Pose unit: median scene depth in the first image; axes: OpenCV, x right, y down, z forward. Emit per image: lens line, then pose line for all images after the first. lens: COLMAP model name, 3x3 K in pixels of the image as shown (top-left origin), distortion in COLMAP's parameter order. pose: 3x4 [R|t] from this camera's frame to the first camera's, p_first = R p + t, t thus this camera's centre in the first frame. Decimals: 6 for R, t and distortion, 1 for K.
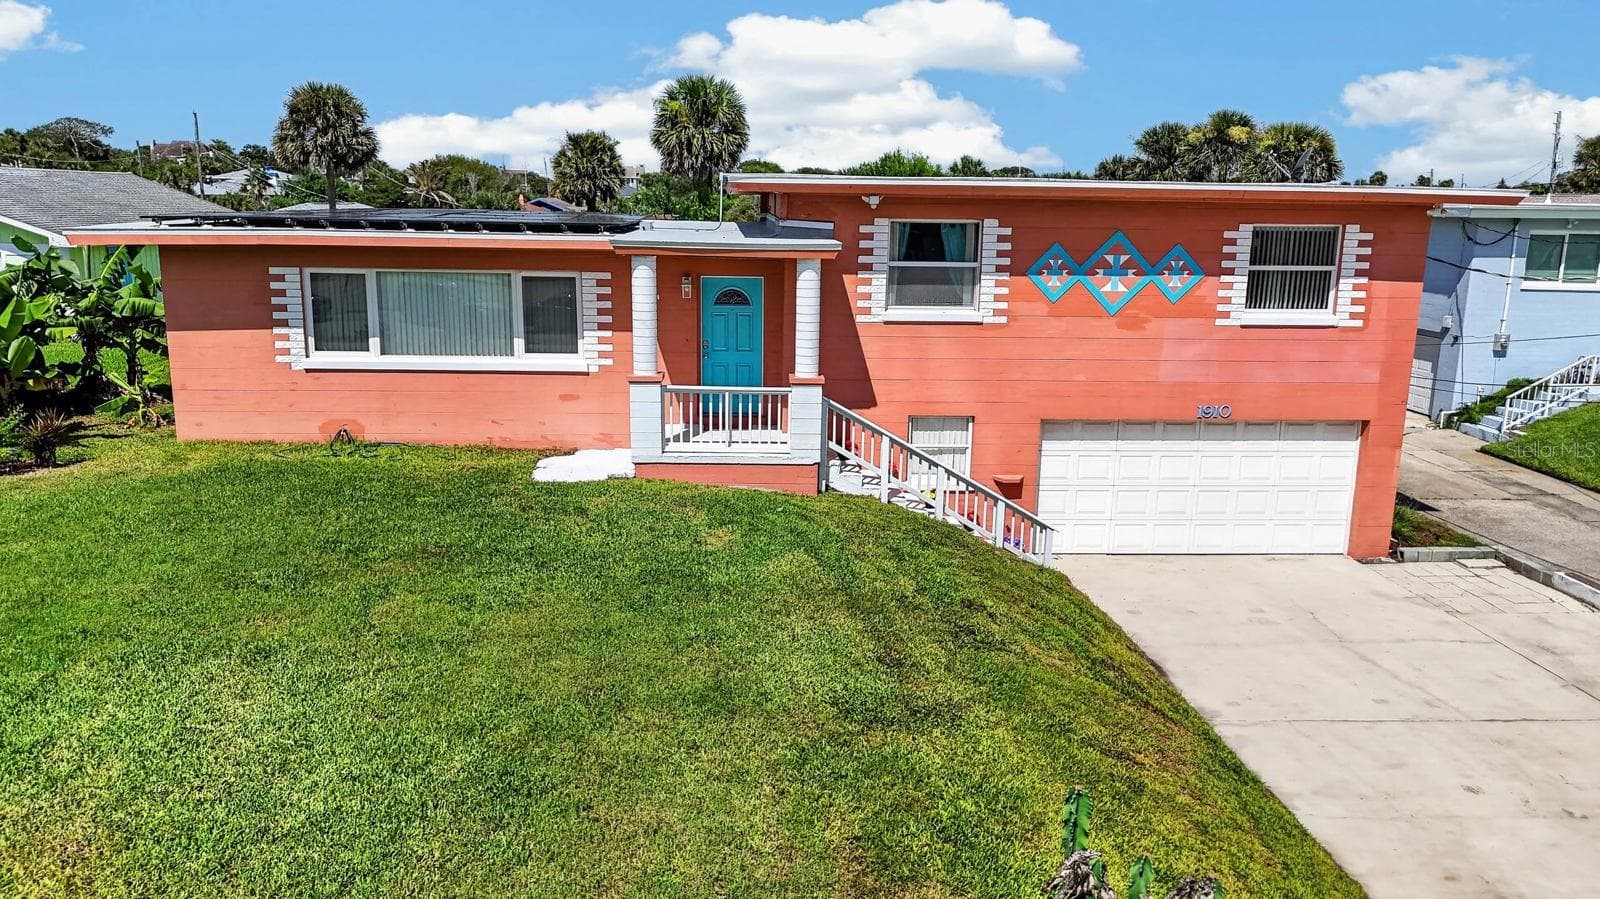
lens RADIAL K [[1203.6, 0, 800.0], [0, 1203.6, 449.5], [0, 0, 1]] dist [0.130989, -0.189925]
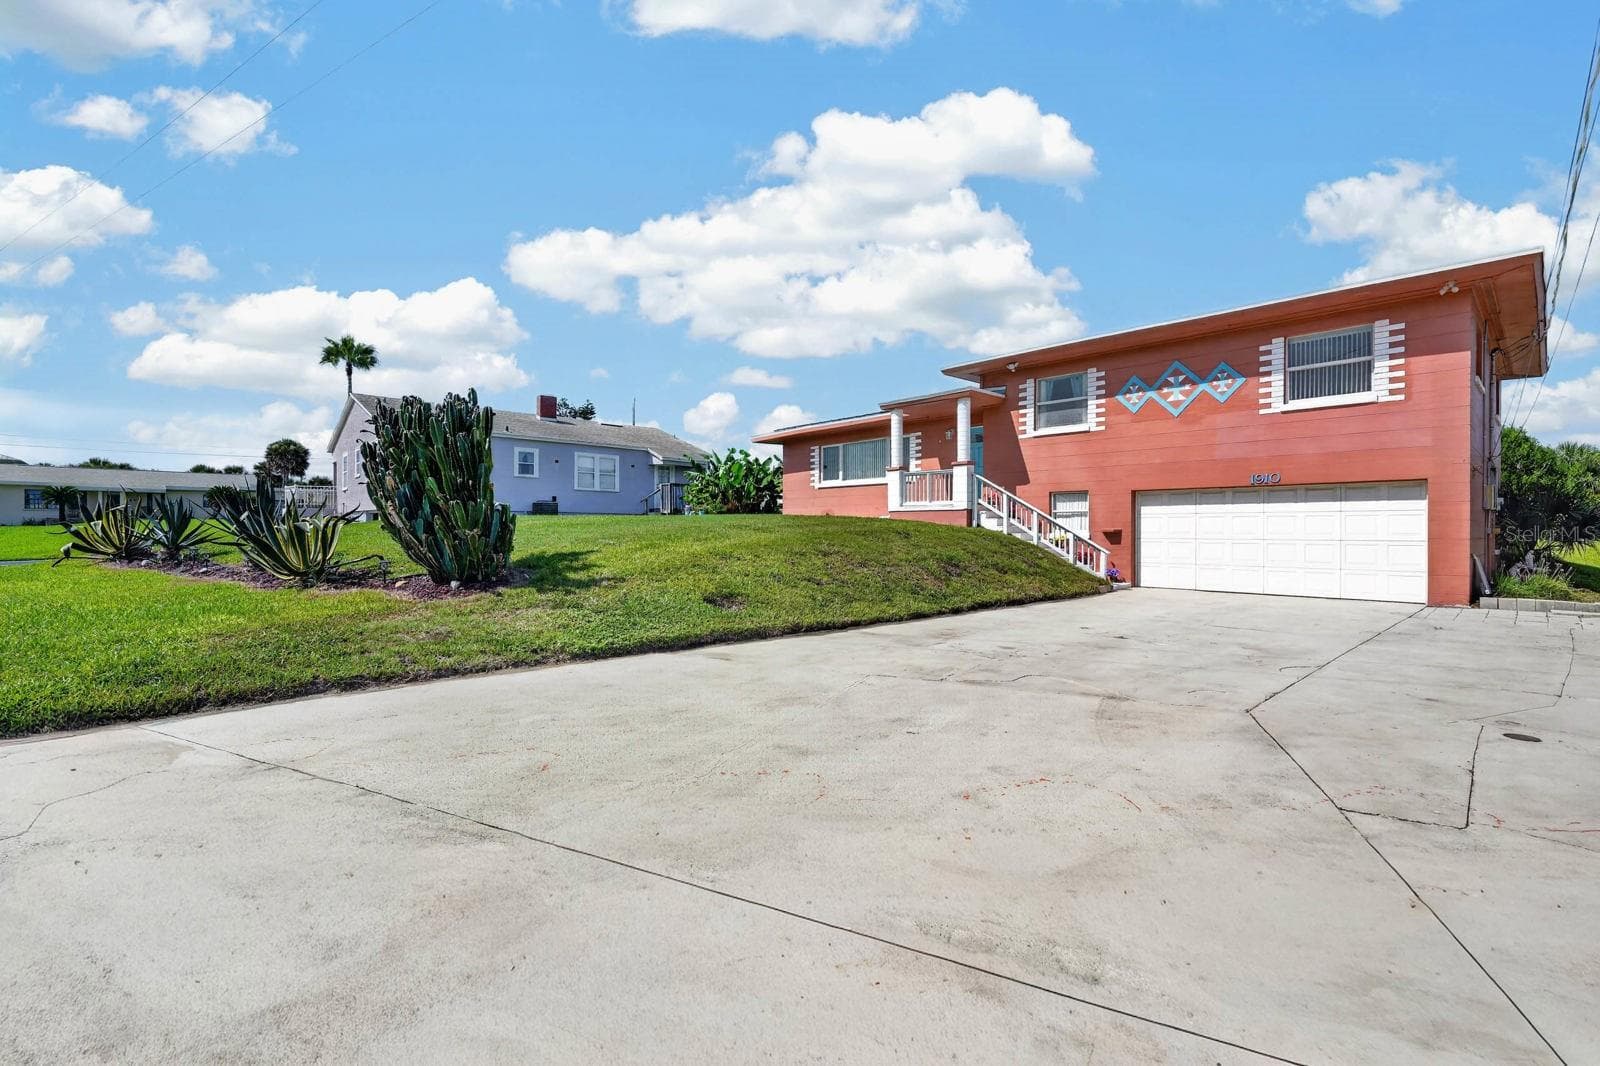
lens RADIAL K [[685.8, 0, 809.8], [0, 685.8, 526.1], [0, 0, 1]] dist [-0.000427, -0.000280]
pose [[0.637910, -0.020409, -0.769840, 0.609237], [-0.151795, 0.976705, -0.151675, 0.211465], [0.755002, 0.213613, 0.619952, 0.180416]]
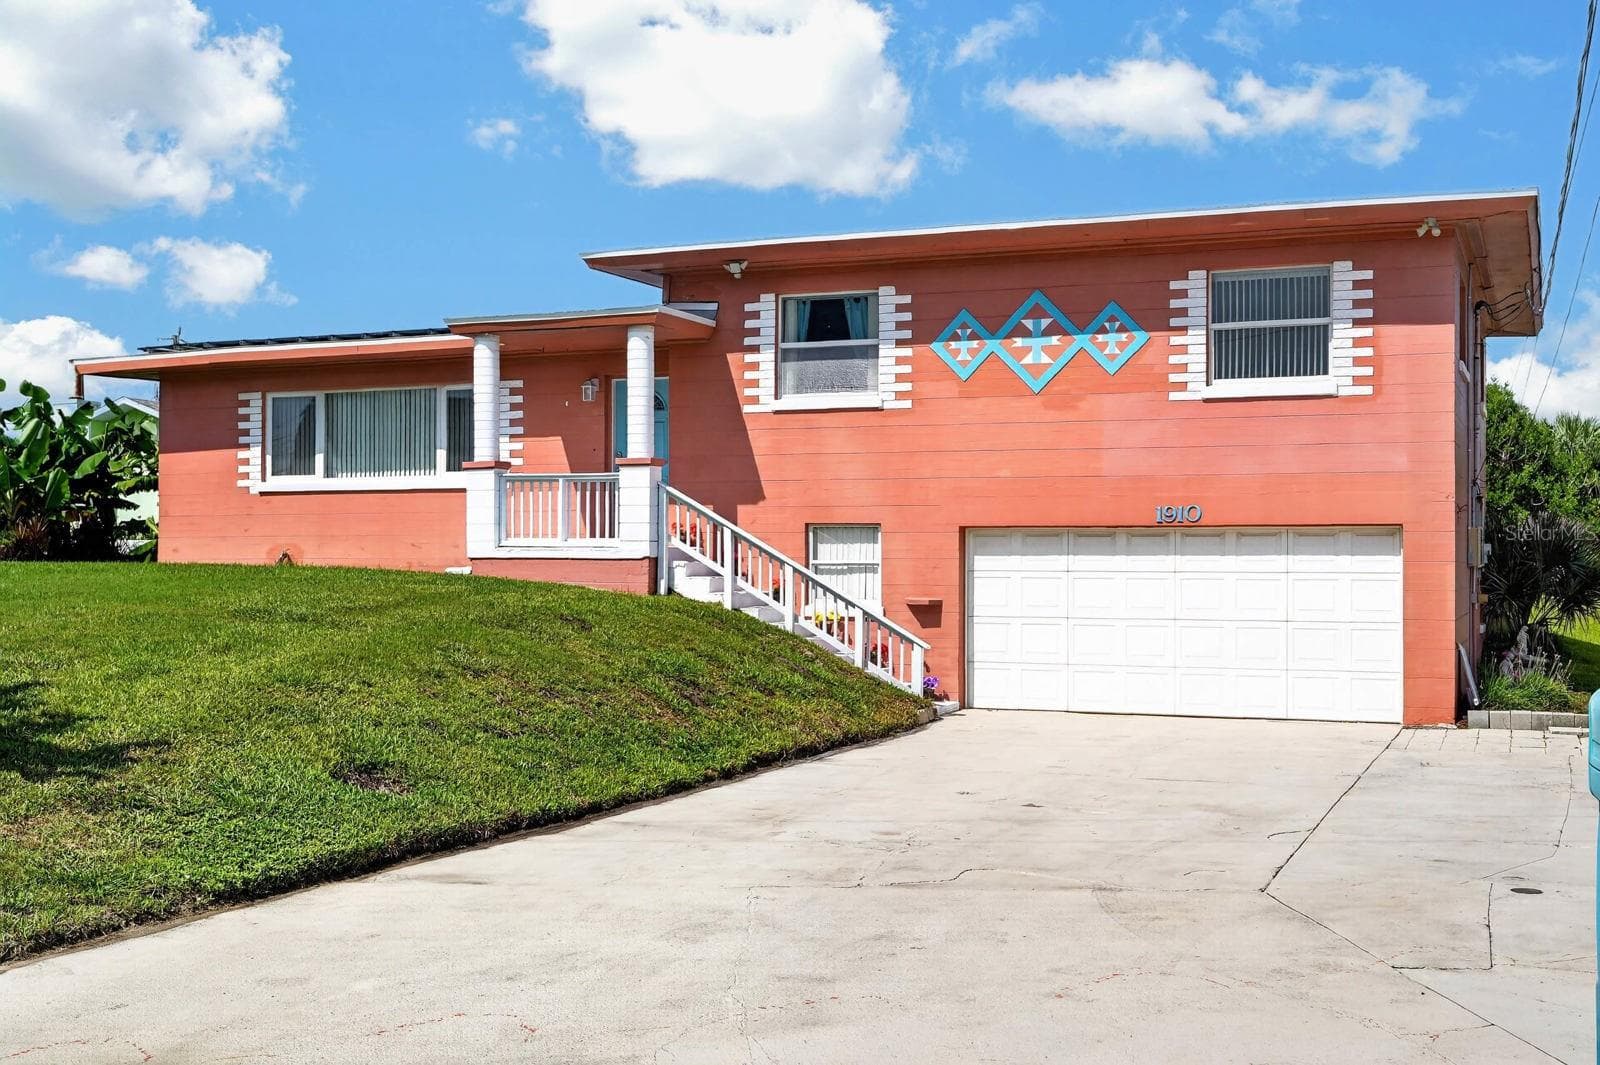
lens RADIAL K [[1760.8, 0, 793.2], [0, 1760.8, 526.8], [0, 0, 1]] dist [0.065799, -0.229799]
pose [[0.897327, -0.023425, -0.440744, 0.621800], [-0.078246, 0.974330, -0.211088, 0.232213], [0.434375, 0.223902, 0.872460, -0.060362]]
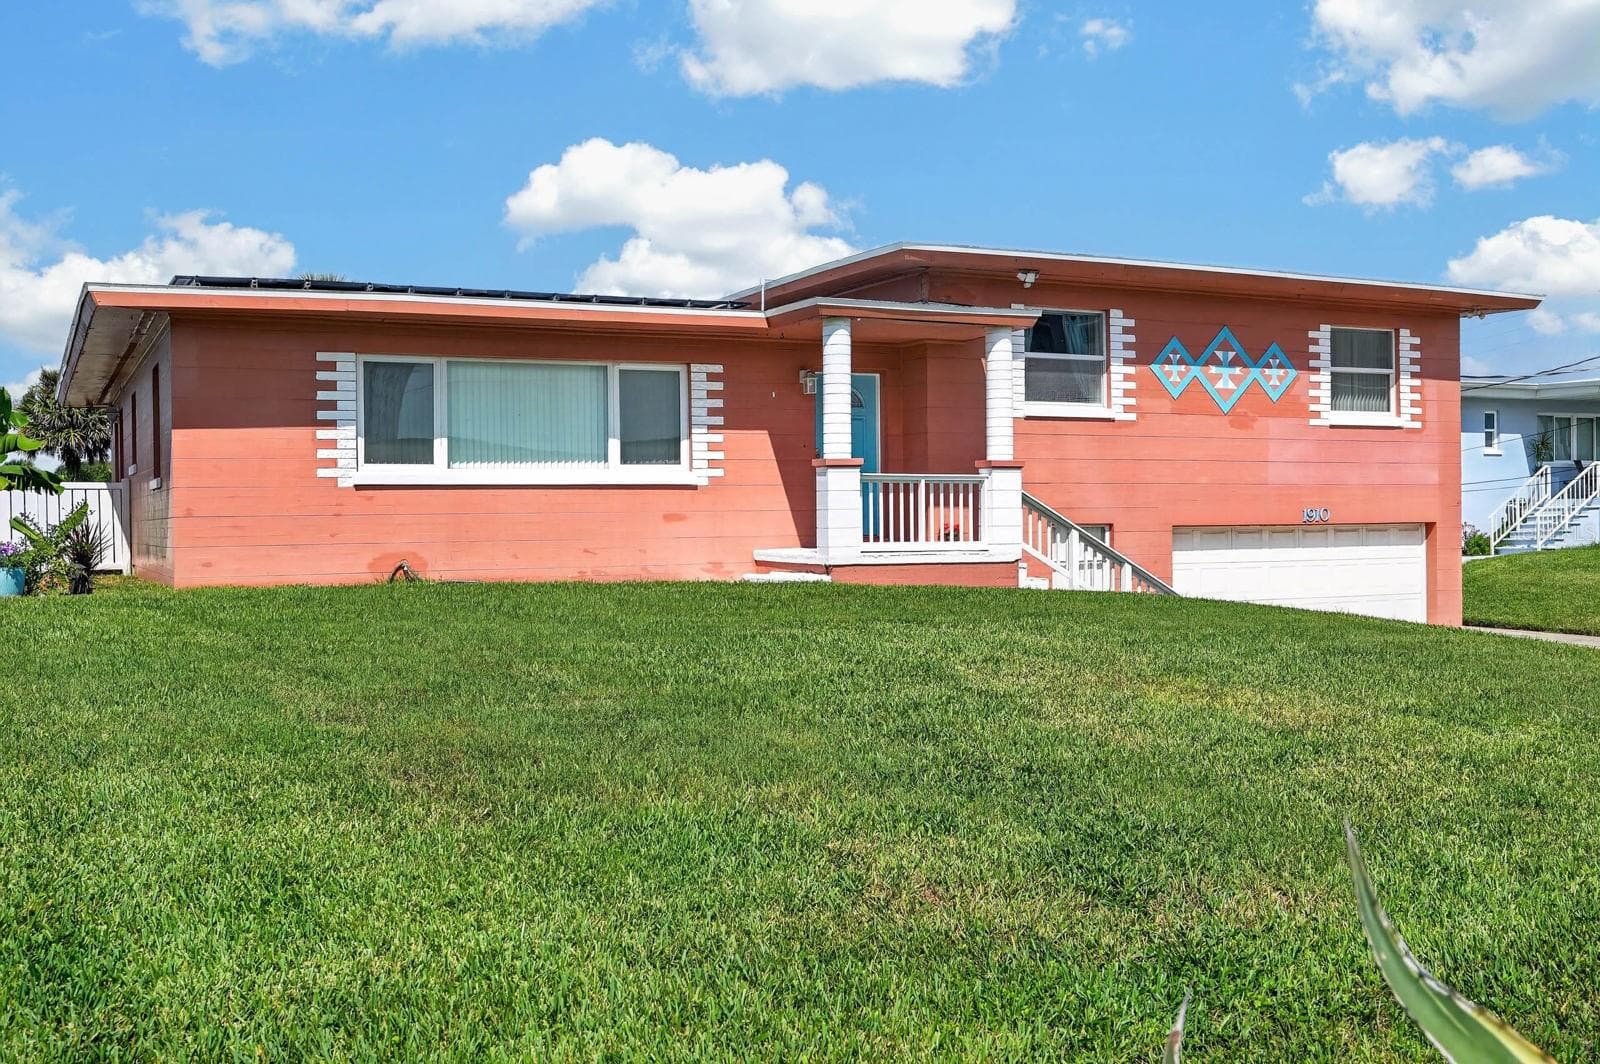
lens RADIAL K [[1596.8, 0, 800.0], [0, 1596.8, 532.0], [0, 0, 1]] dist [0.030503, 0.005208]
pose [[0.923317, -0.029318, 0.382919, -0.533443], [0.105083, 0.978317, -0.178476, 0.169002], [-0.369383, 0.205028, 0.906377, 0.006293]]
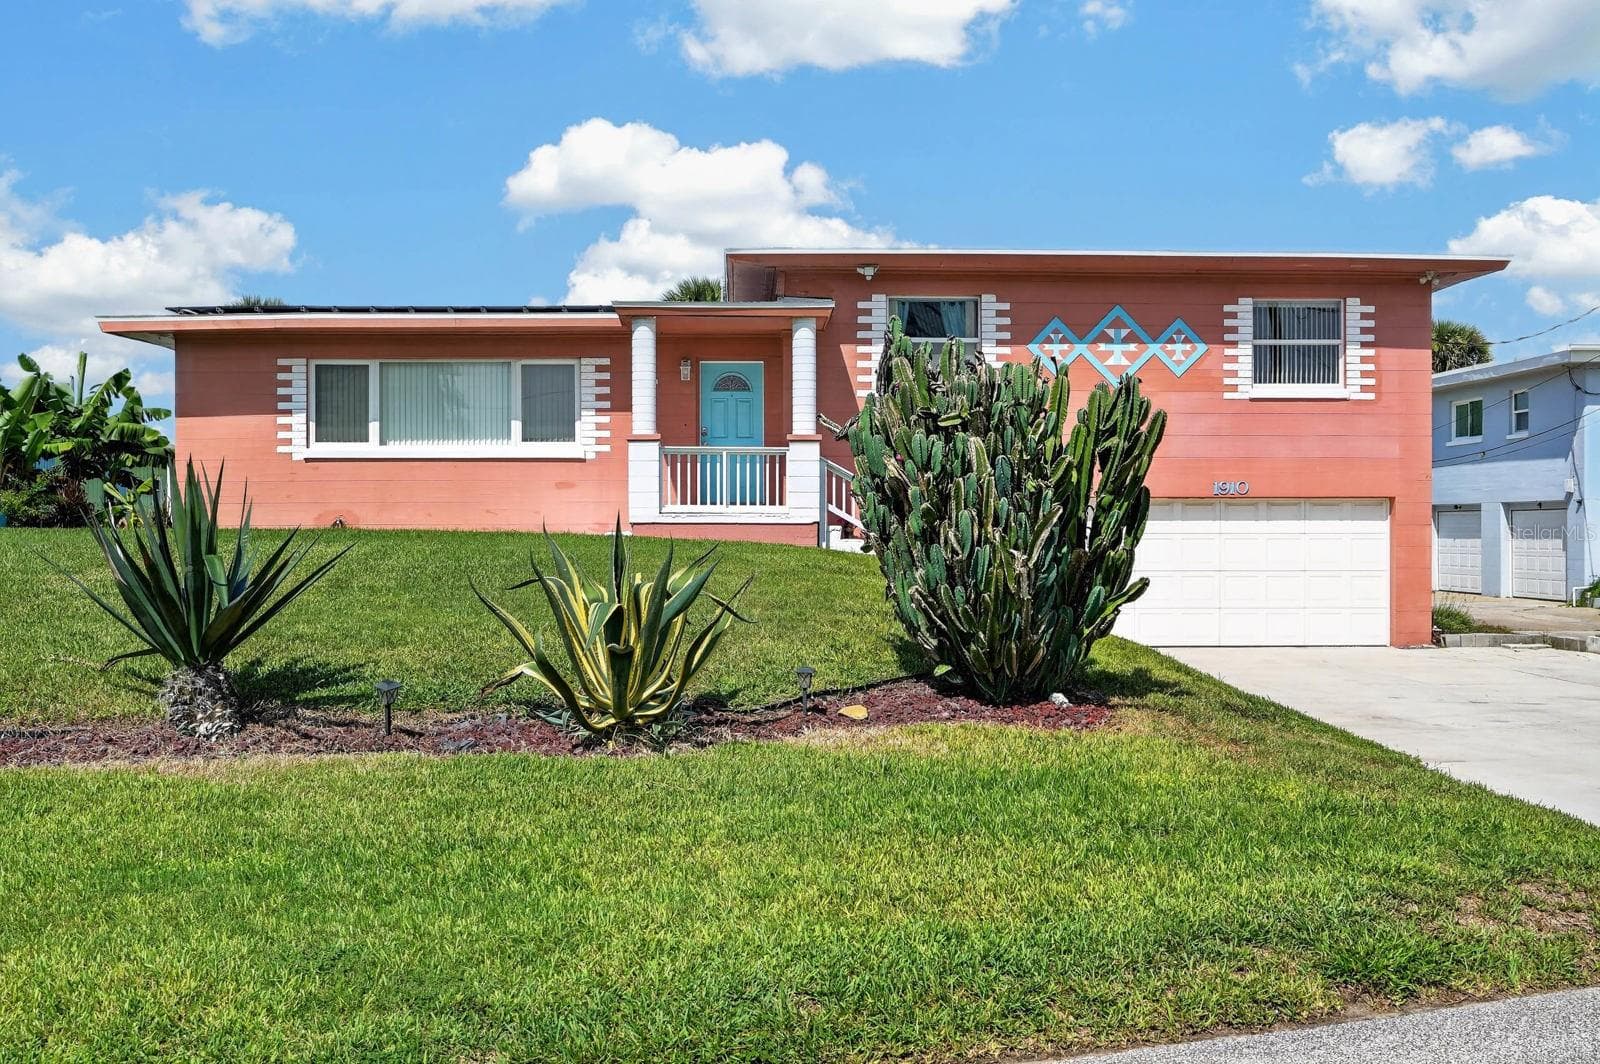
lens RADIAL K [[1760.8, 0, 793.2], [0, 1760.8, 526.3], [0, 0, 1]] dist [0.065799, -0.229799]
pose [[0.999226, -0.017309, -0.035322, 0.043174], [0.009472, 0.977436, -0.211021, 0.297033], [0.038177, 0.210523, 0.976843, -0.381628]]
